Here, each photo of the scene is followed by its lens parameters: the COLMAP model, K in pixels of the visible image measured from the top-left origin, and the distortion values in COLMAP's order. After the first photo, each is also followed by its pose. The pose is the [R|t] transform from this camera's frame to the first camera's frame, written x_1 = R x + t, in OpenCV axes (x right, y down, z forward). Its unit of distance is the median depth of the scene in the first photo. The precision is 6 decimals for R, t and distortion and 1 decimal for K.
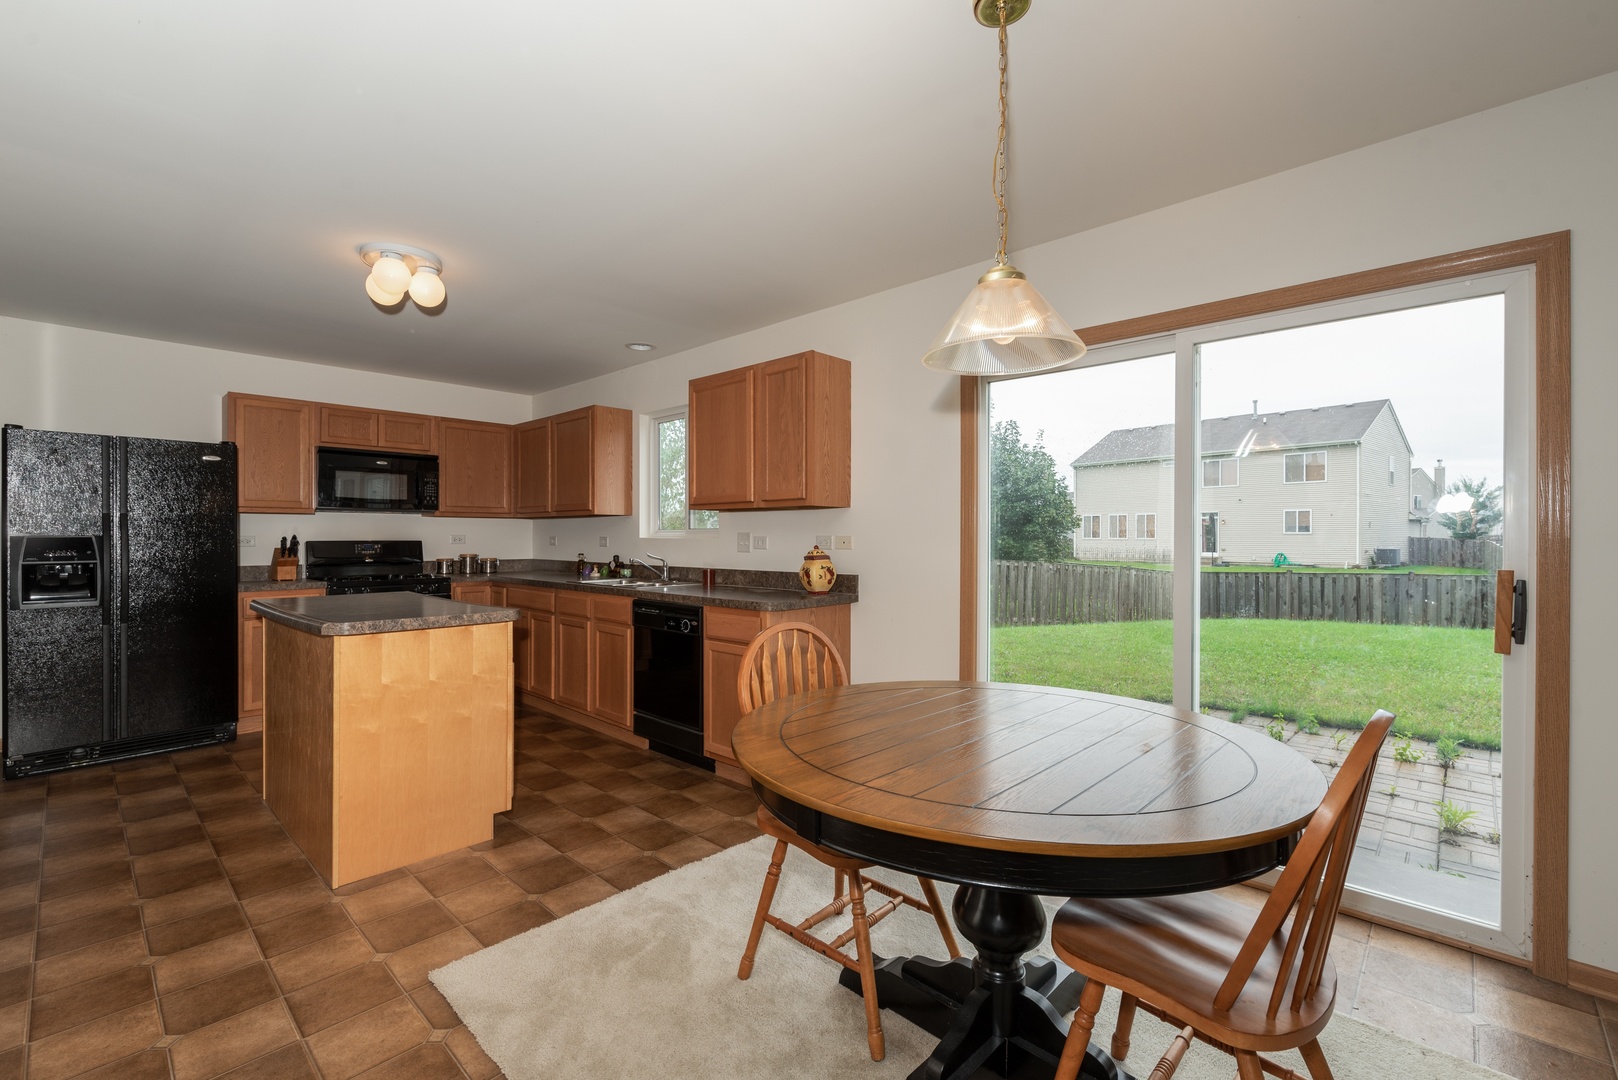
lens RADIAL K [[707.3, 0, 809.0], [0, 707.3, 540.0], [0, 0, 1]] dist [-0.000929, -0.000185]
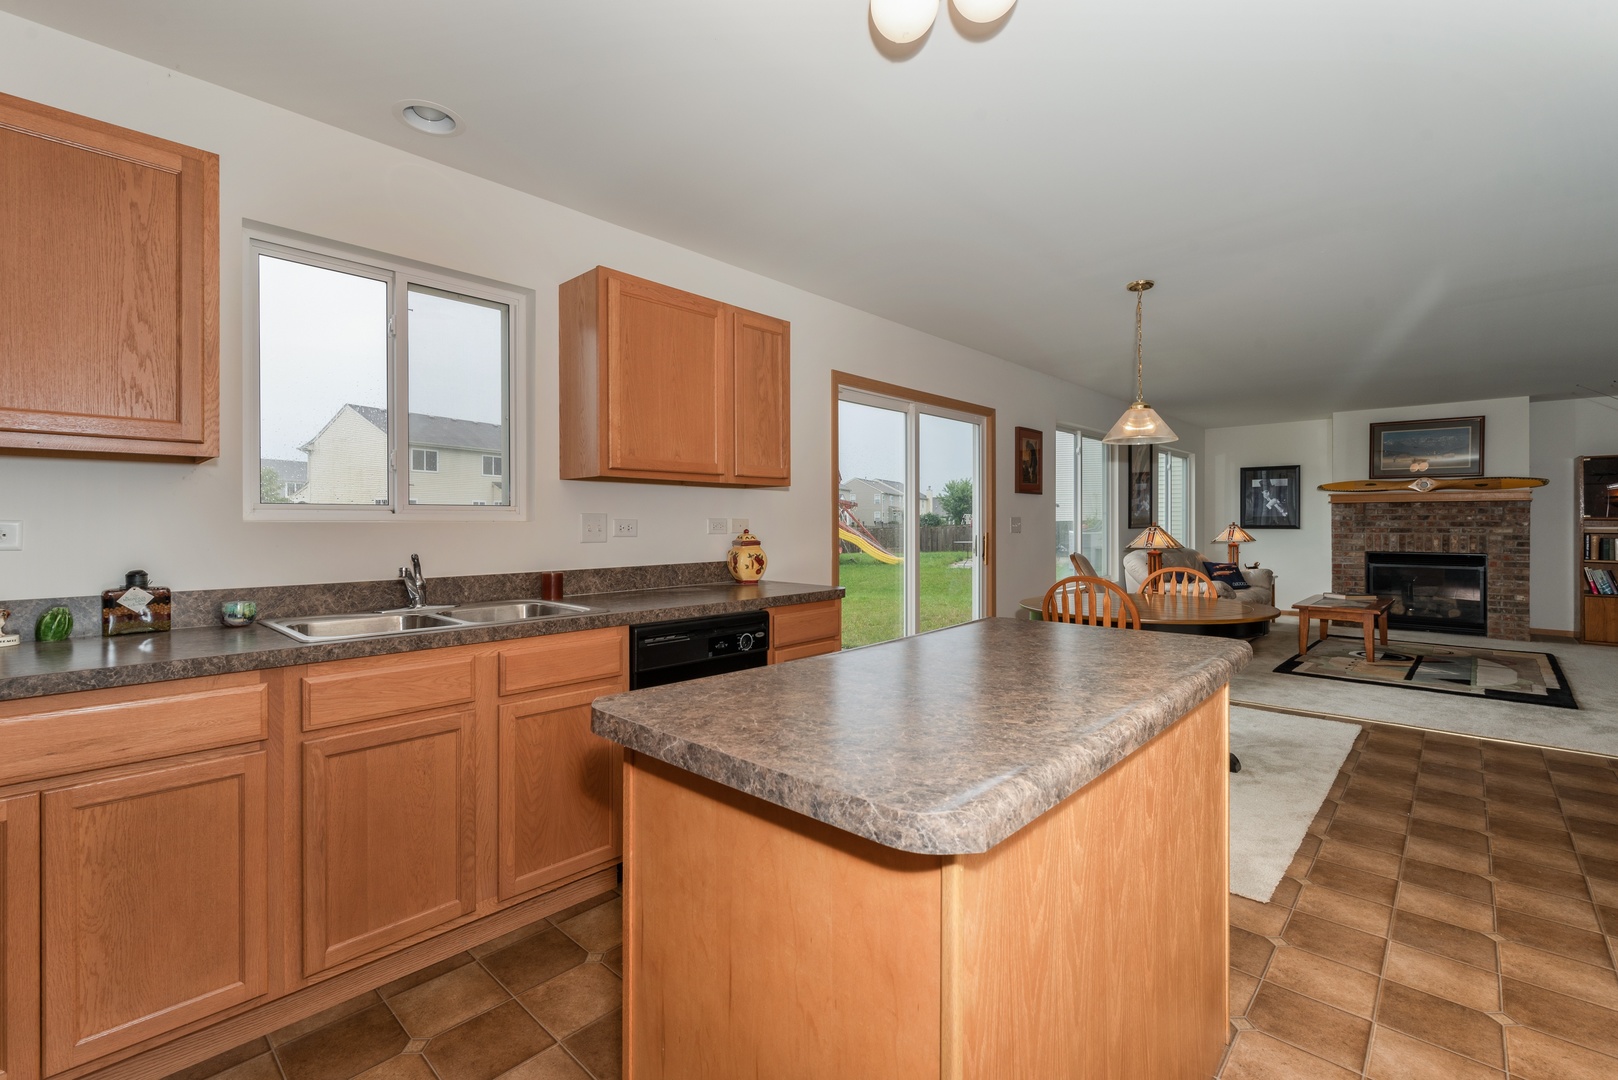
lens RADIAL K [[711.9, 0, 804.5], [0, 711.9, 527.3], [0, 0, 1]] dist [-0.000619, -0.000316]
pose [[-0.012242, -0.006622, 0.999903, -0.904052], [0.008301, 0.999943, 0.006724, -0.000470], [-0.999891, 0.008382, -0.012186, 0.949160]]
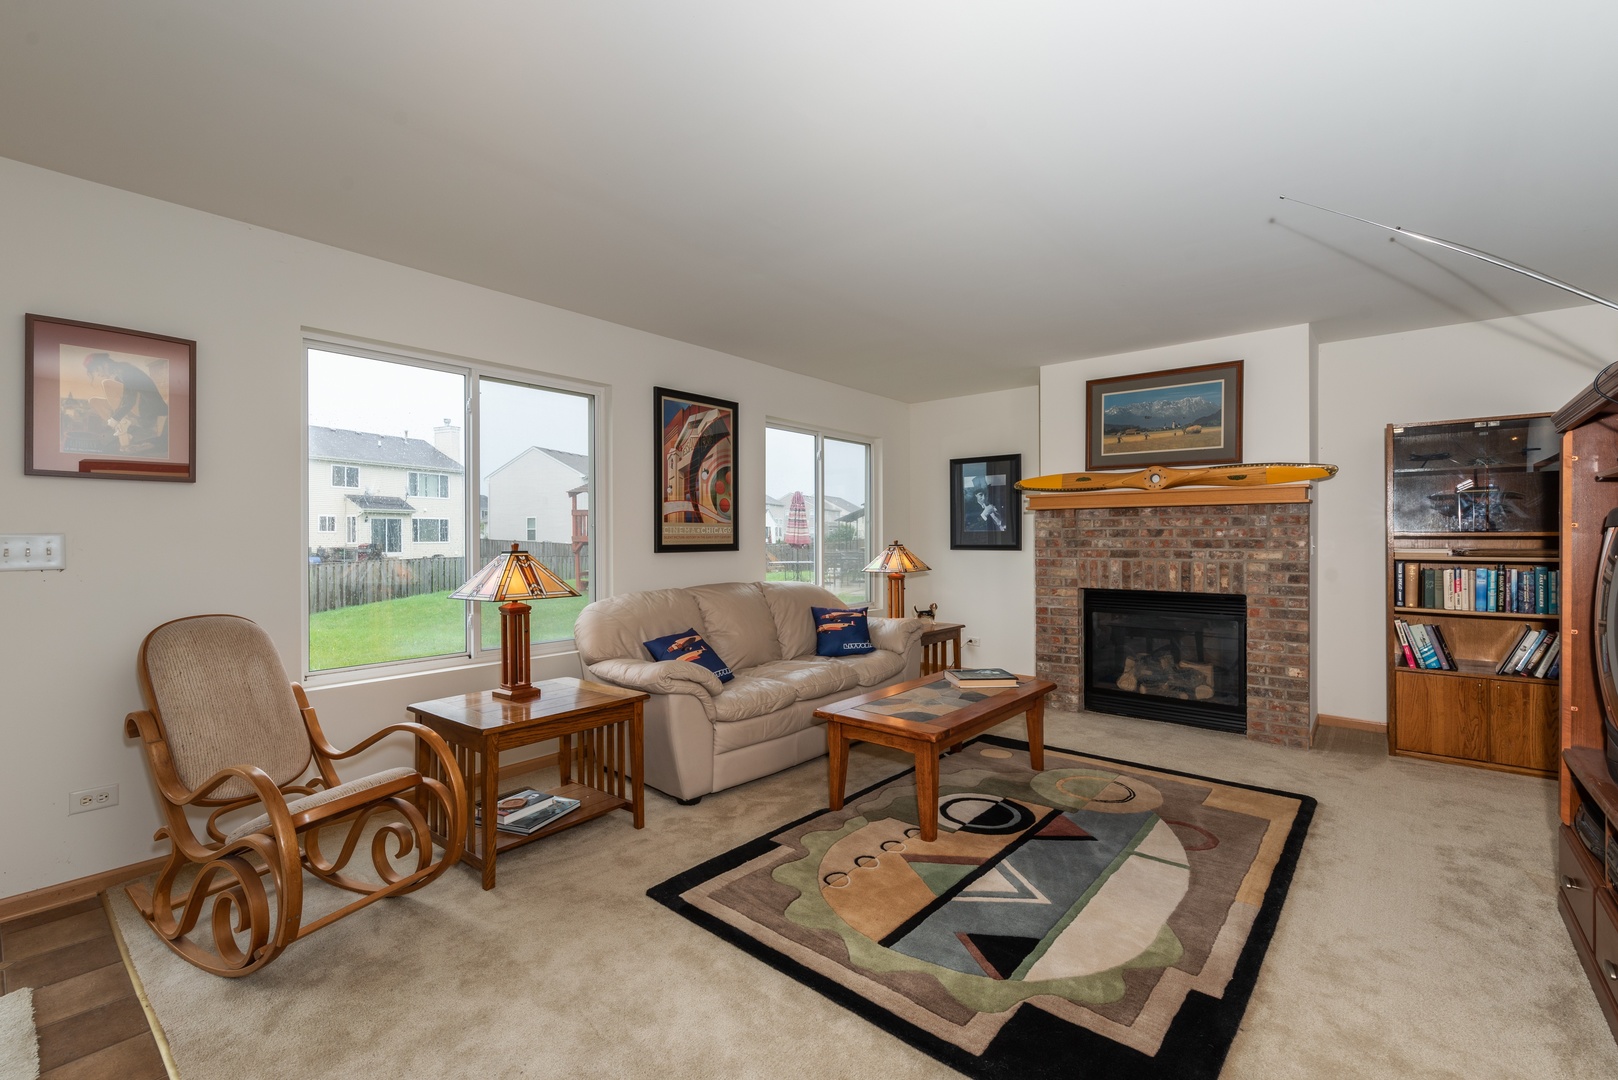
lens RADIAL K [[707.3, 0, 809.0], [0, 707.3, 540.0], [0, 0, 1]] dist [-0.000929, -0.000185]
pose [[-0.072844, -0.001579, 0.997342, -0.847207], [0.008909, 0.999958, 0.002234, -0.000143], [-0.997304, 0.009048, -0.072827, 0.874351]]
